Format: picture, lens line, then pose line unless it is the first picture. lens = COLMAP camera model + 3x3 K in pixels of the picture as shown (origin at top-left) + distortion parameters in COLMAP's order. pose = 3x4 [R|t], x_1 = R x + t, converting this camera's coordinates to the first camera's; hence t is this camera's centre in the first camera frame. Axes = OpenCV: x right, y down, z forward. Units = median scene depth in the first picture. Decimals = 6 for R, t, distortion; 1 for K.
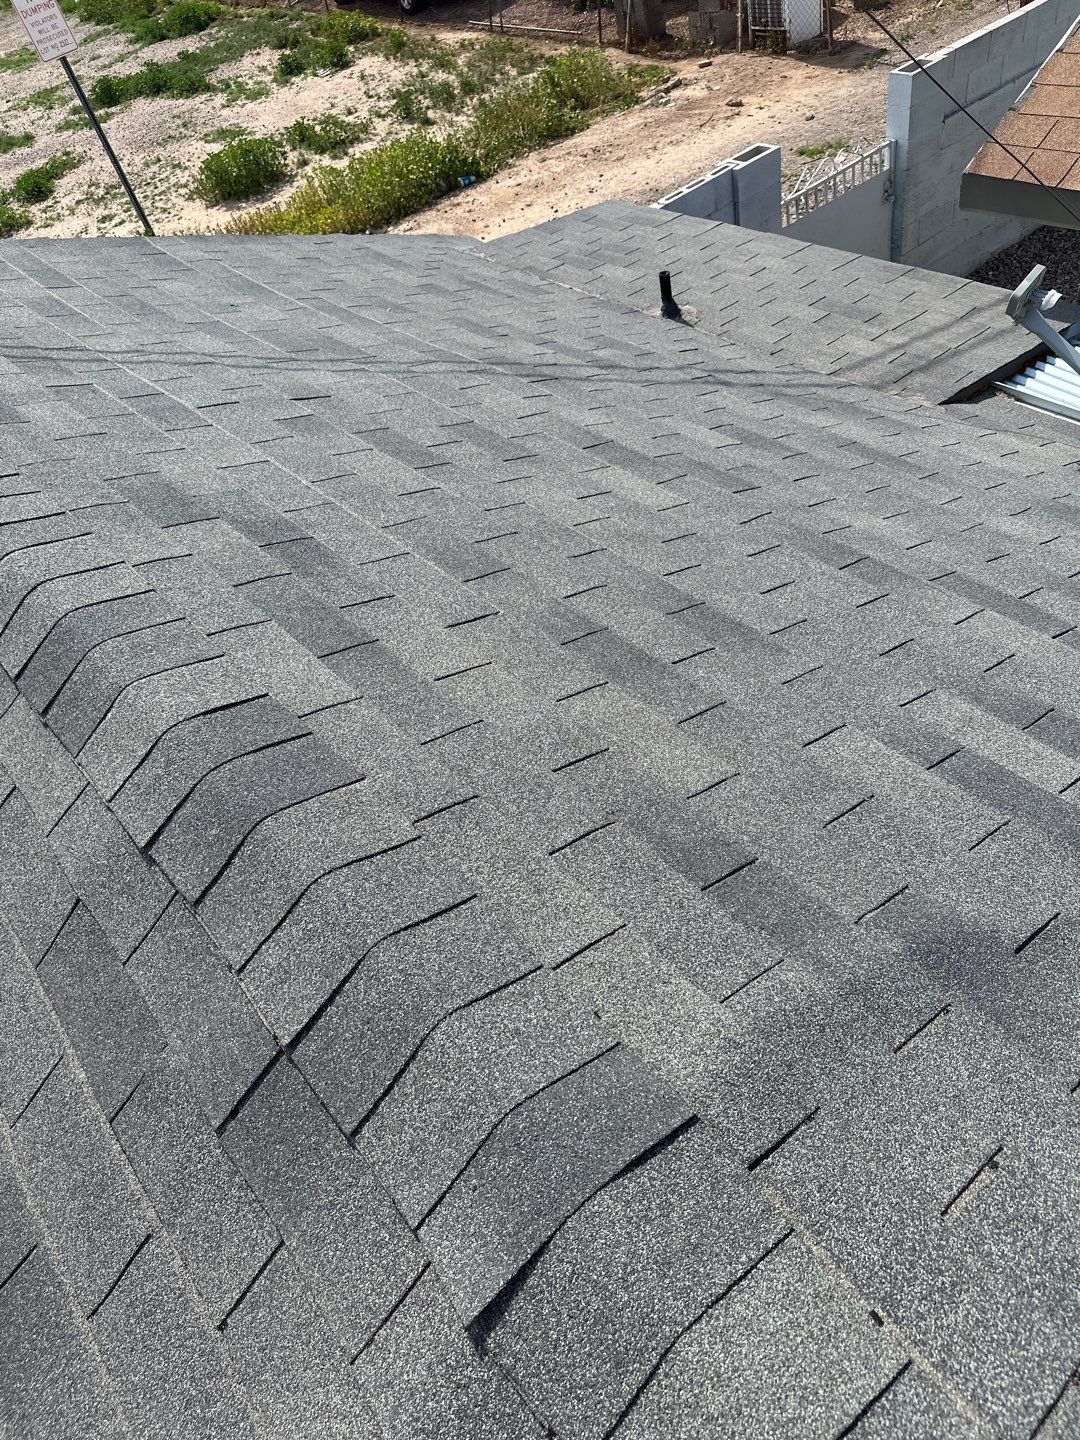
lens RADIAL K [[1032.6, 0, 540.0], [0, 1032.6, 720.0], [0, 0, 1]] dist [-0.002653, -0.011390]
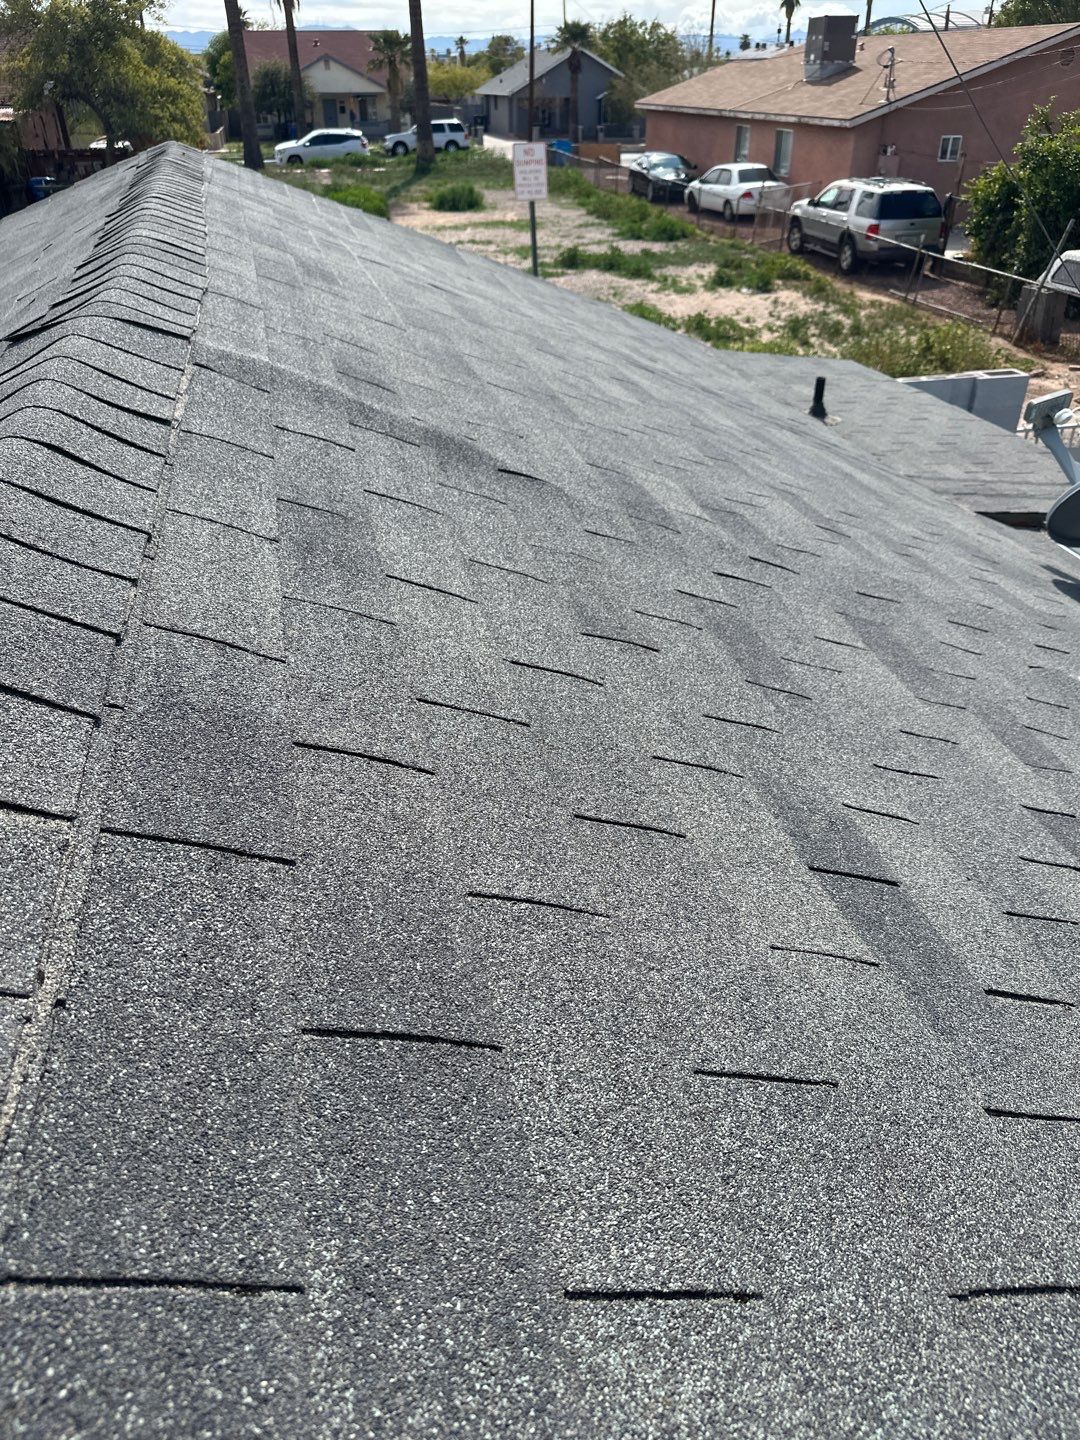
lens RADIAL K [[1032.6, 0, 540.0], [0, 1032.6, 720.0], [0, 0, 1]] dist [-0.002653, -0.011390]
pose [[0.885193, 0.380890, -0.267125, 0.084317], [-0.426526, 0.893720, -0.139070, 0.057922], [0.185765, 0.237040, 0.953574, -0.019434]]
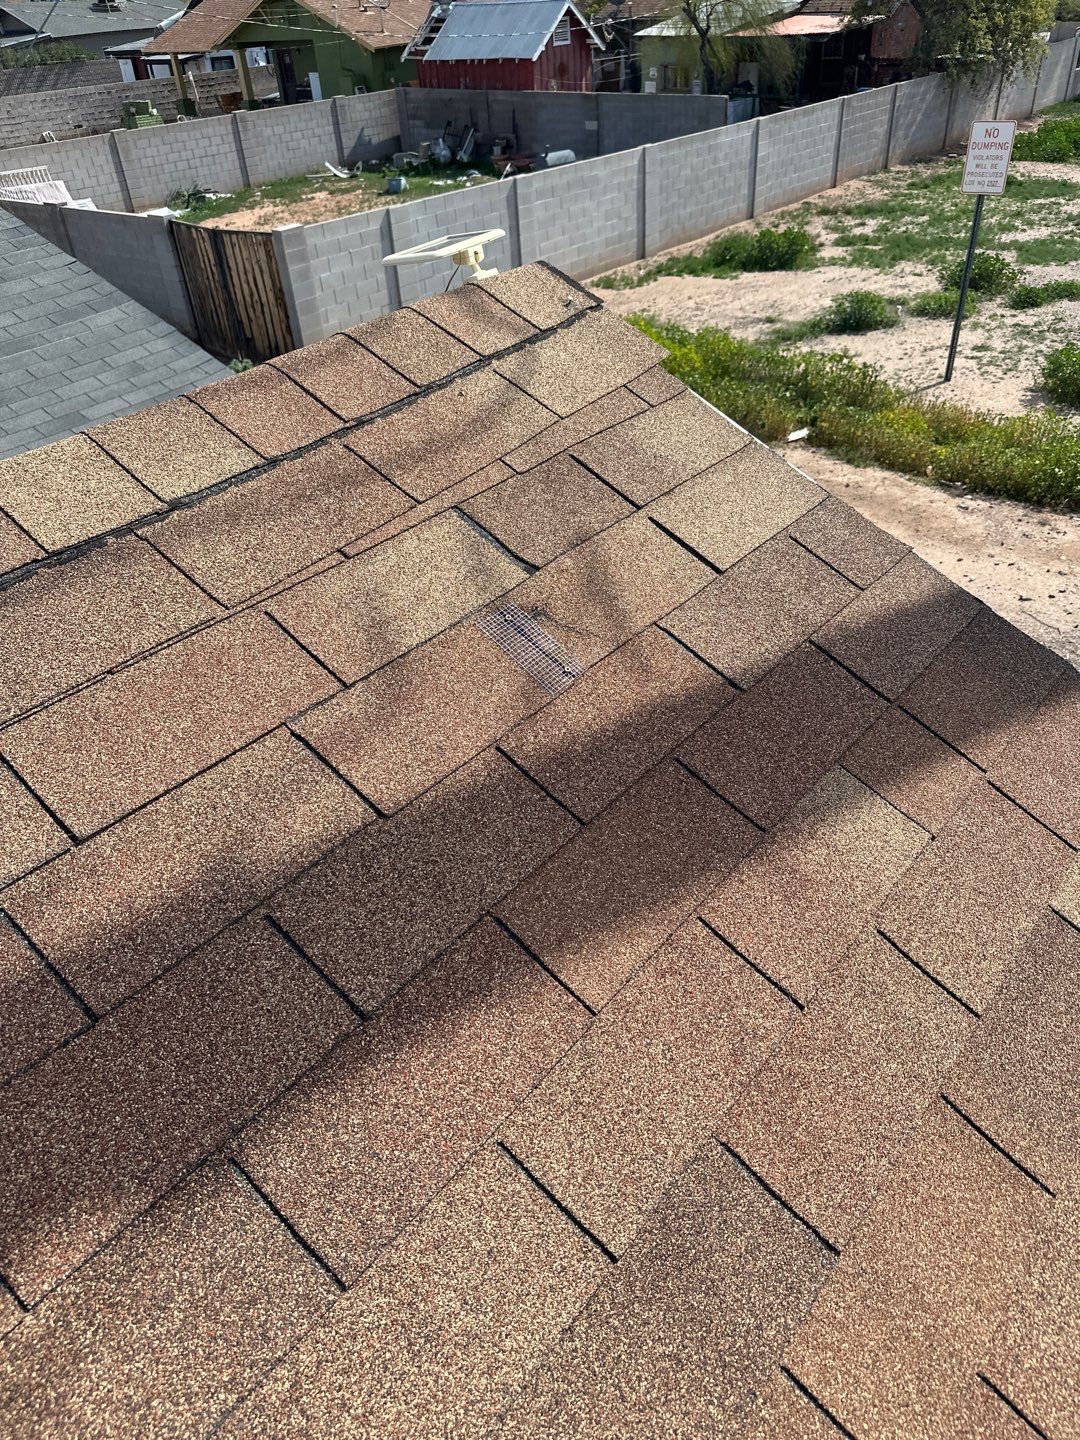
lens RADIAL K [[995.5, 0, 513.4], [0, 995.5, 731.6], [0, 0, 1]] dist [0.043096, -0.046501]
pose [[0.221340, 0.714893, -0.663277, 0.357050], [-0.693313, 0.593668, 0.408504, -0.336598], [0.685803, 0.369440, 0.627047, 0.217007]]
